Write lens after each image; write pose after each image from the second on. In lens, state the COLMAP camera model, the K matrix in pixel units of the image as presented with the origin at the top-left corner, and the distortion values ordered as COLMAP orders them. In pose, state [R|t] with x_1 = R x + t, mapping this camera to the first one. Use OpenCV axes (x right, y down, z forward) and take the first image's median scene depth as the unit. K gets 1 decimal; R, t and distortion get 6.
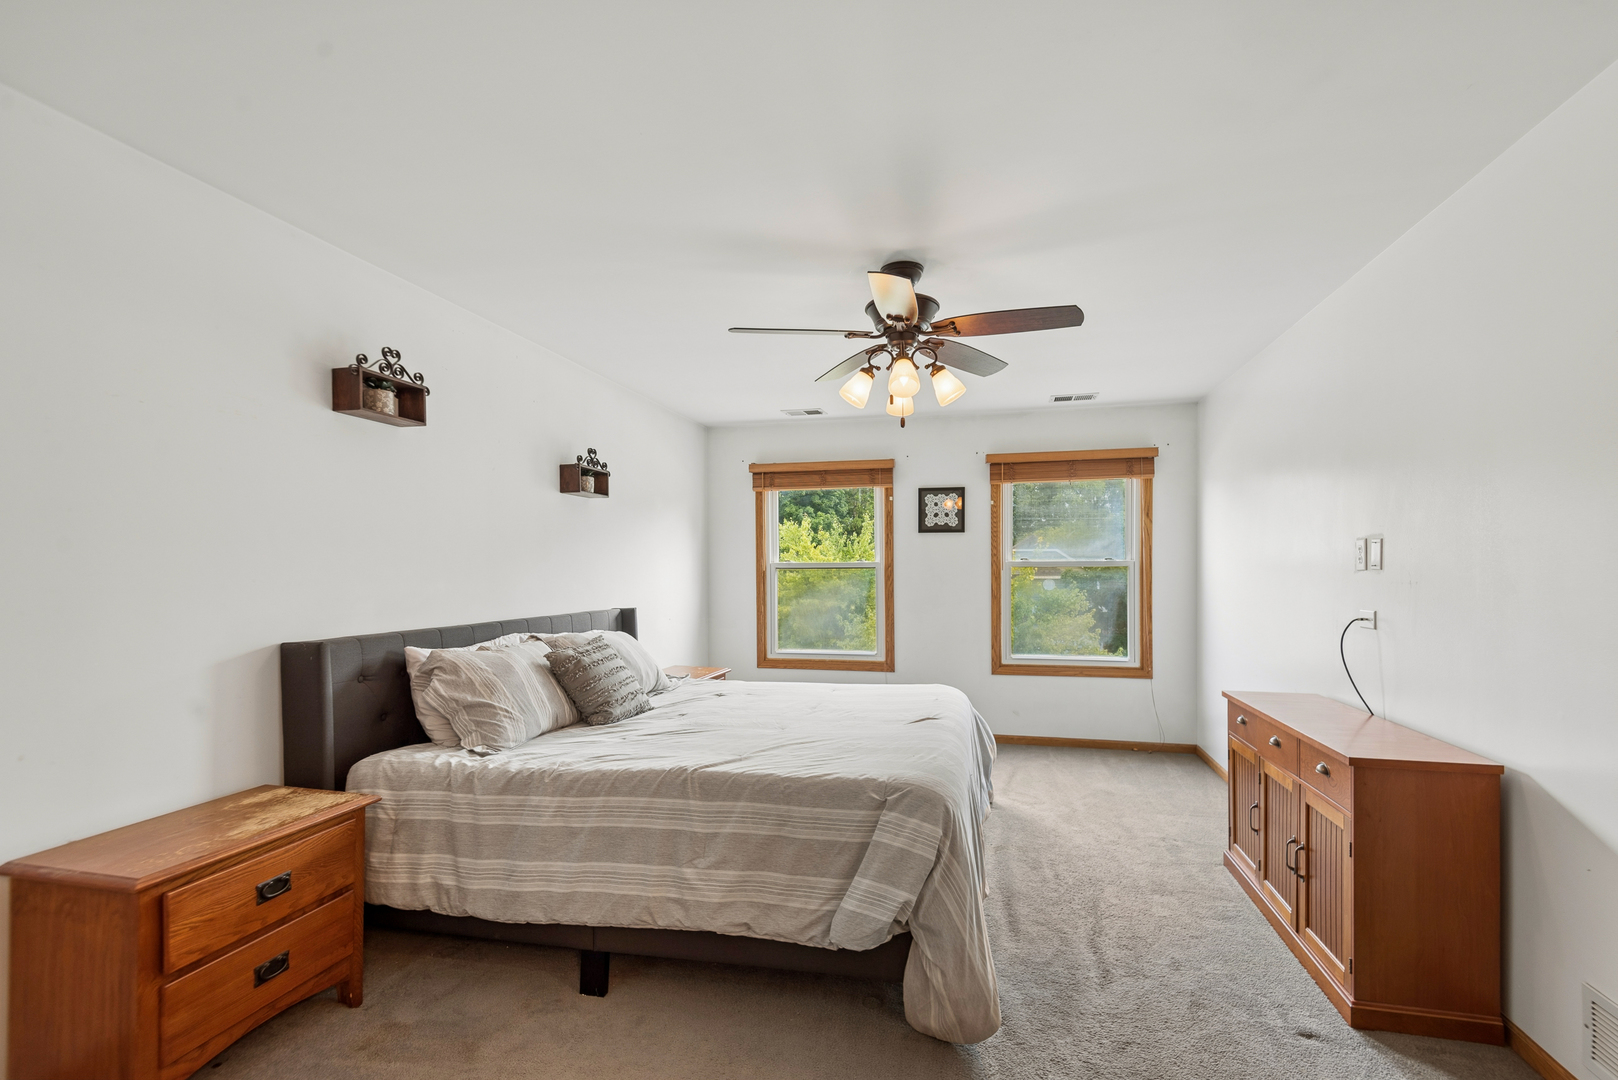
lens RADIAL K [[746.5, 0, 811.9], [0, 746.5, 567.1], [0, 0, 1]] dist [0.045248, -0.019751]
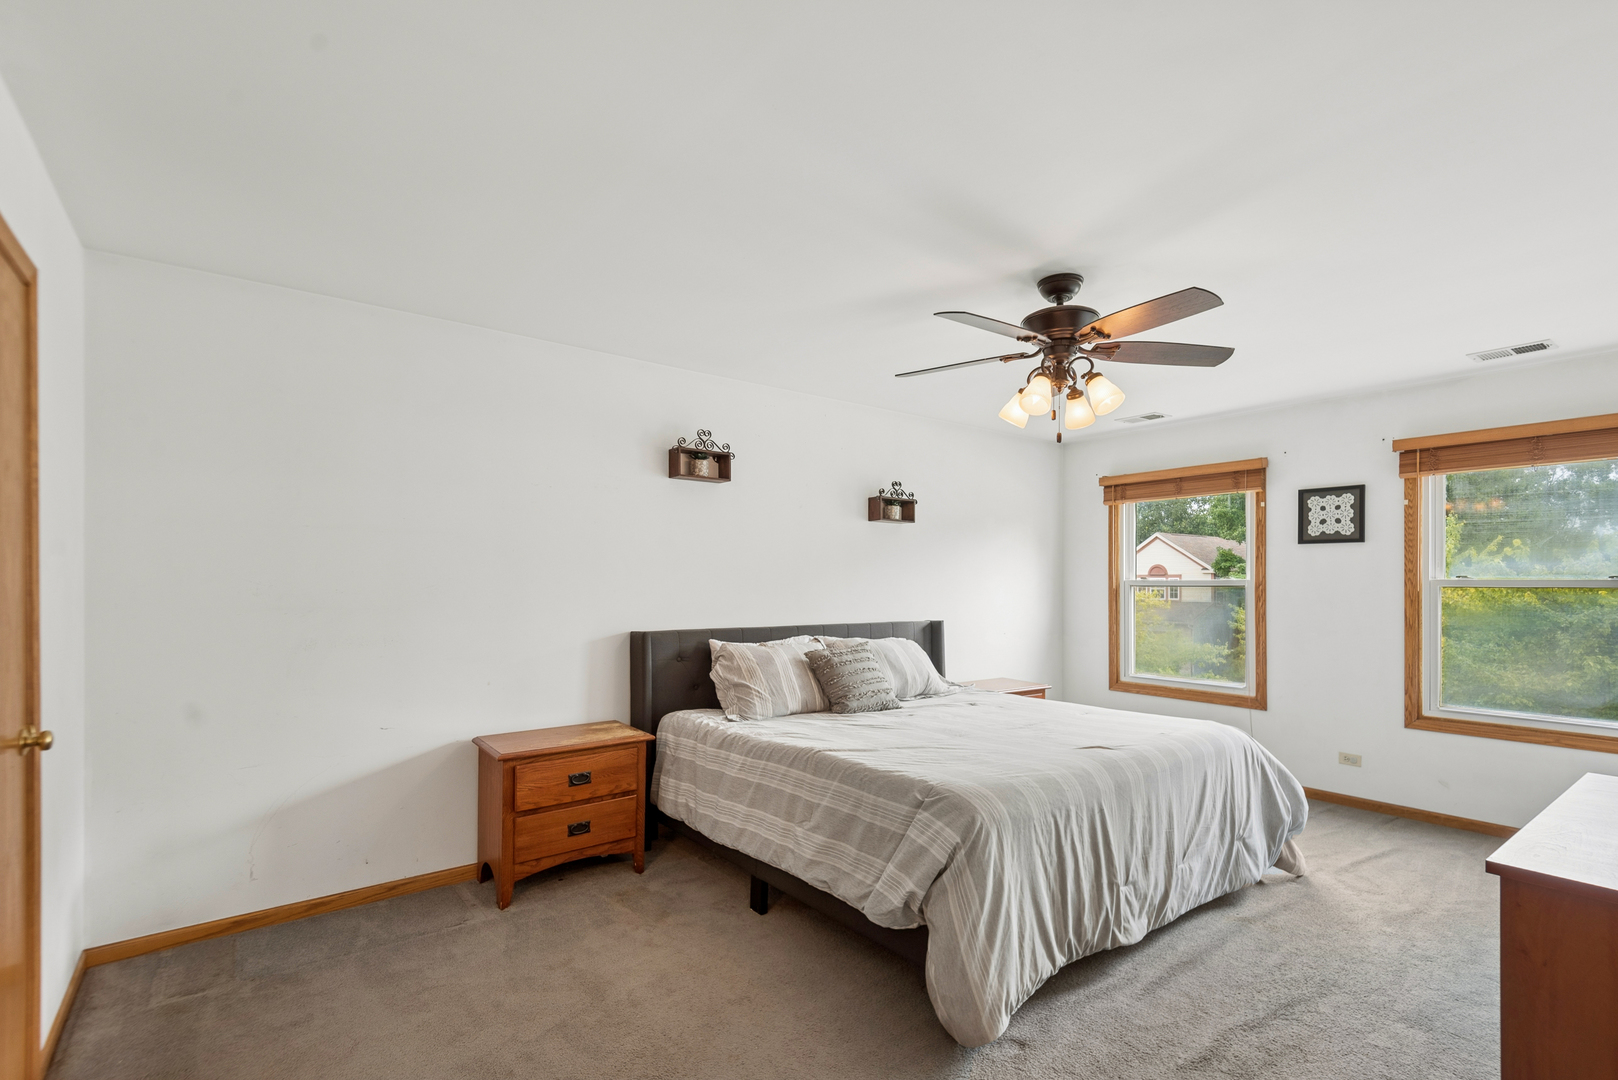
lens RADIAL K [[748.4, 0, 831.9], [0, 748.4, 579.2], [0, 0, 1]] dist [0.079447, -0.056999]
pose [[0.779966, 0.003232, -0.625814, 0.531010], [-0.005498, 0.999983, -0.001688, -0.006341], [0.625798, 0.004757, 0.779971, 0.048017]]
